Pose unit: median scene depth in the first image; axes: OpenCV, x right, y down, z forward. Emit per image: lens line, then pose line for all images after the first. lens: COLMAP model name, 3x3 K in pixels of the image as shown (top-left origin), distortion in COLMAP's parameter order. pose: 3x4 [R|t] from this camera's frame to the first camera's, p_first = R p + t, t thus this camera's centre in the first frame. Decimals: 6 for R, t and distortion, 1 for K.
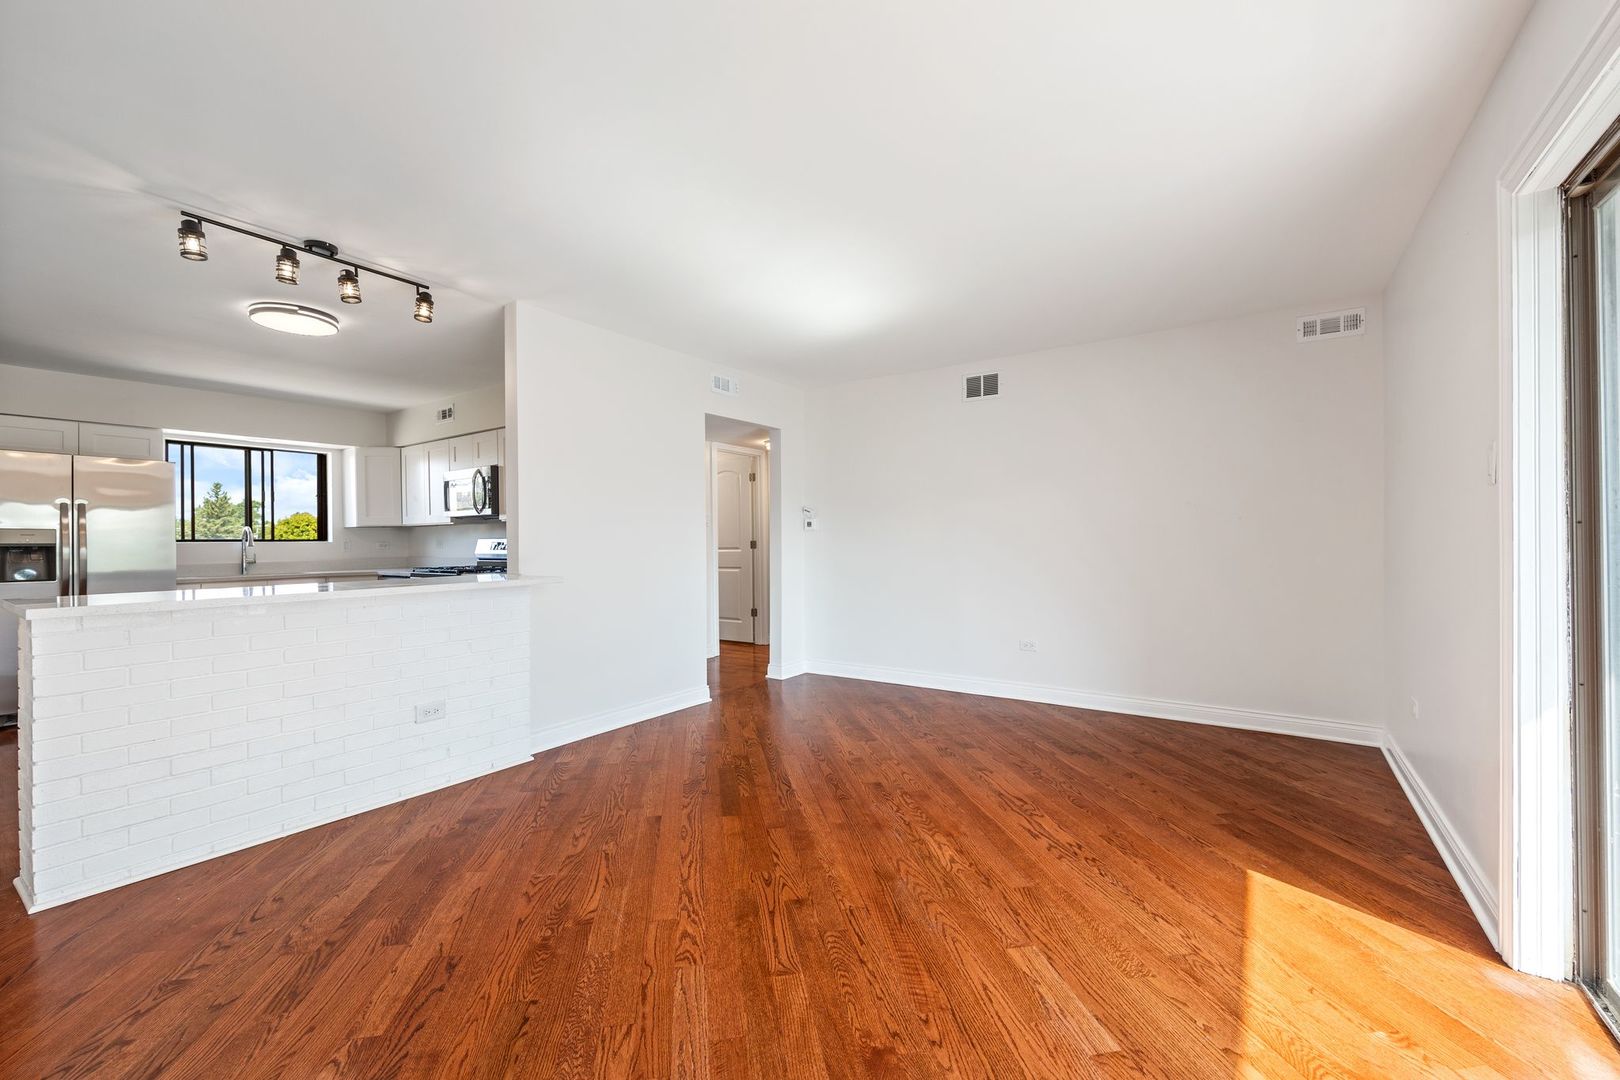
lens RADIAL K [[659.9, 0, 810.0], [0, 659.9, 540.0], [0, 0, 1]] dist [-0.002493, -0.000102]
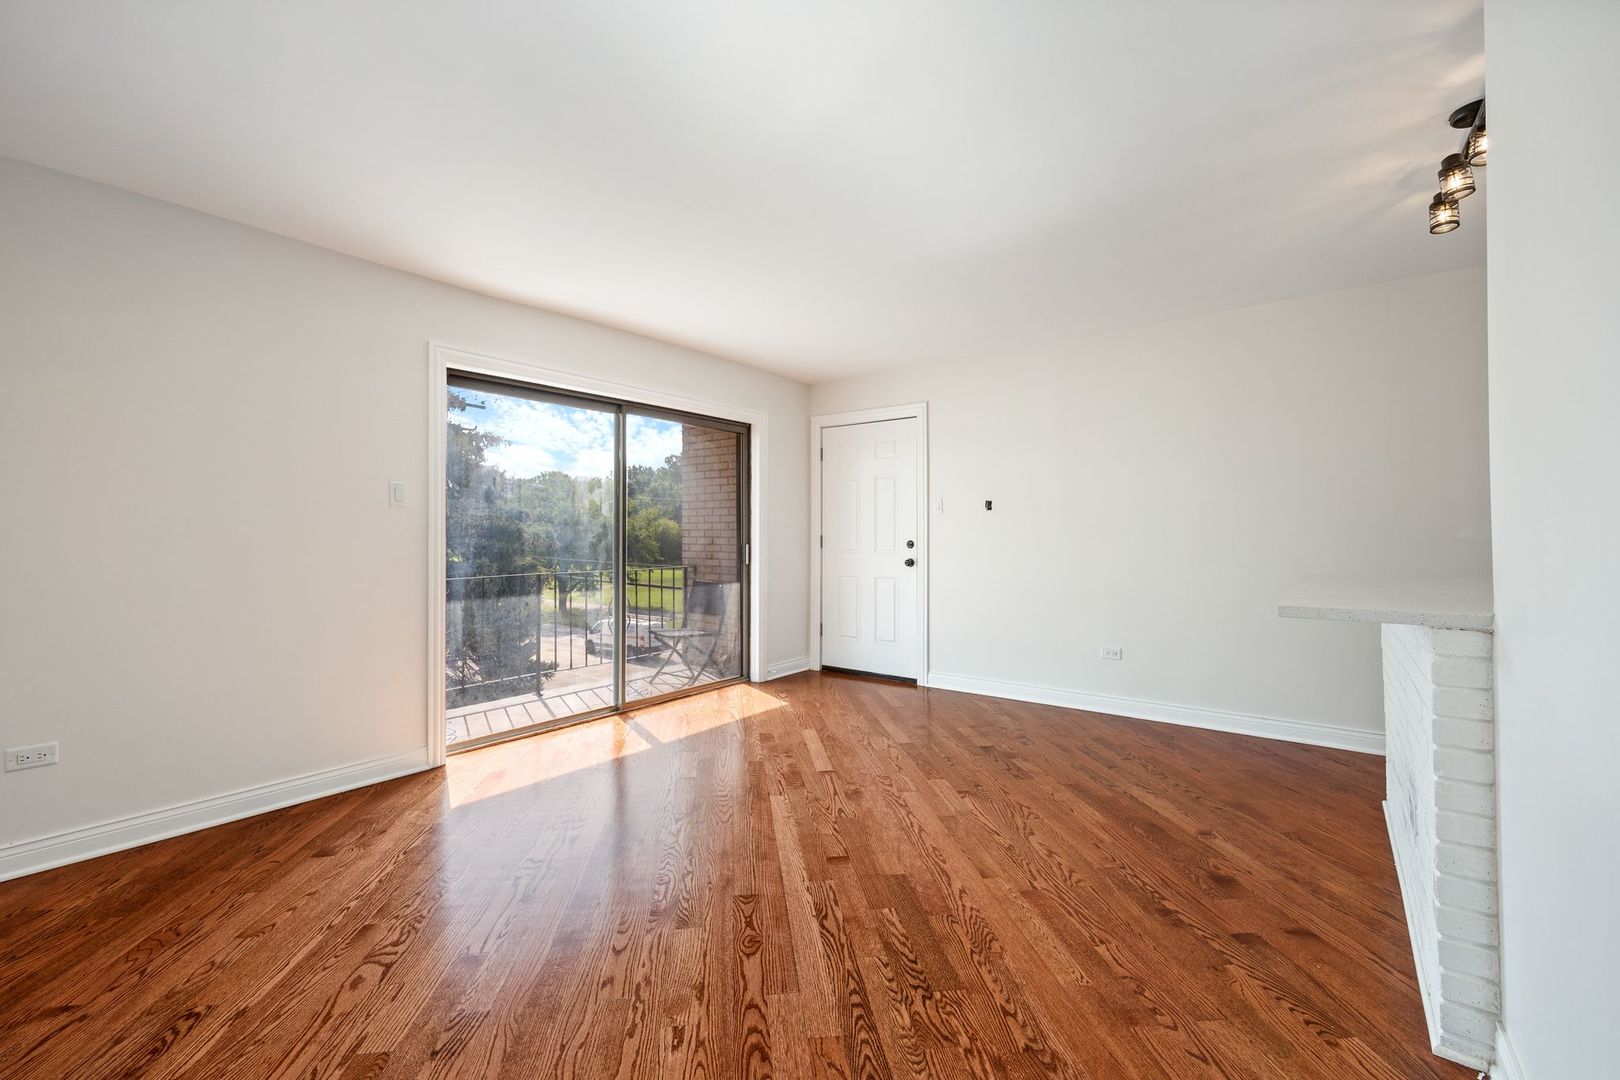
lens RADIAL K [[659.9, 0, 810.0], [0, 659.9, 540.0], [0, 0, 1]] dist [-0.002493, -0.000102]
pose [[-0.998438, 0.012058, 0.054547, -0.083101], [0.012454, 0.999898, 0.006920, -0.000217], [-0.054458, 0.007589, -0.998487, 2.325808]]
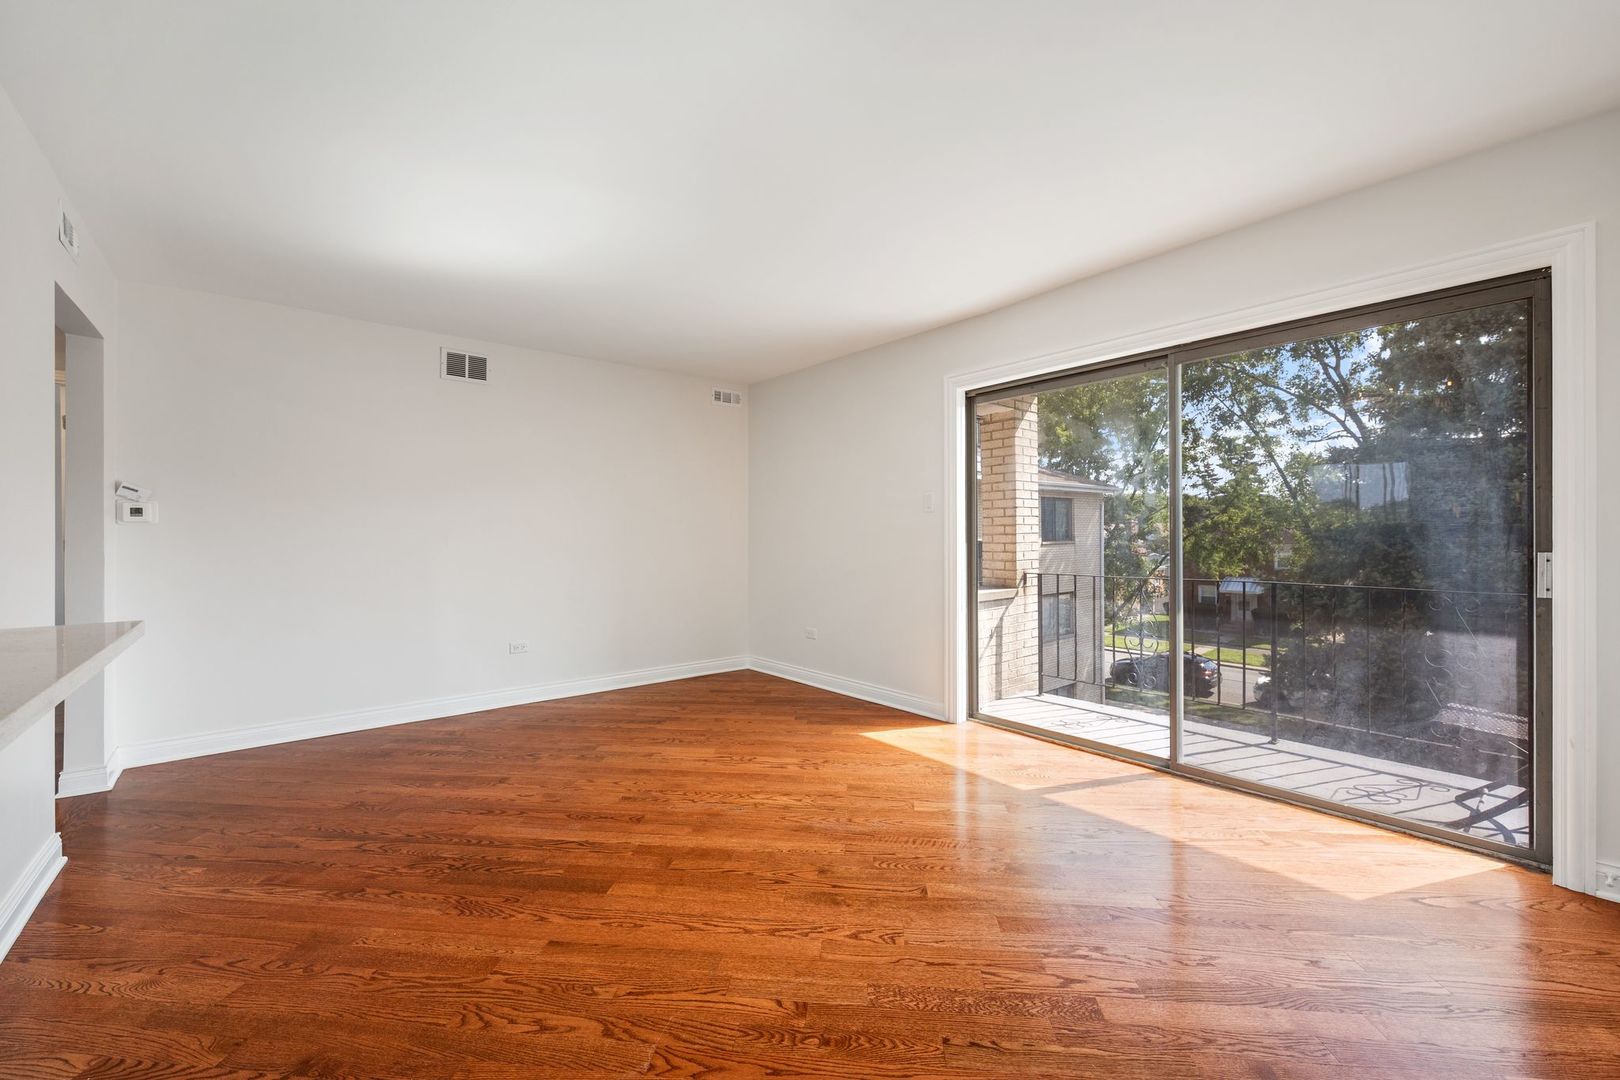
lens RADIAL K [[652.7, 0, 804.3], [0, 652.7, 528.6], [0, 0, 1]] dist [-0.002349, 0.000114]
pose [[0.268168, 0.016460, 0.963231, -1.040797], [0.003179, 0.999833, -0.017971, 0.008491], [-0.963367, 0.007881, 0.268071, 0.726708]]
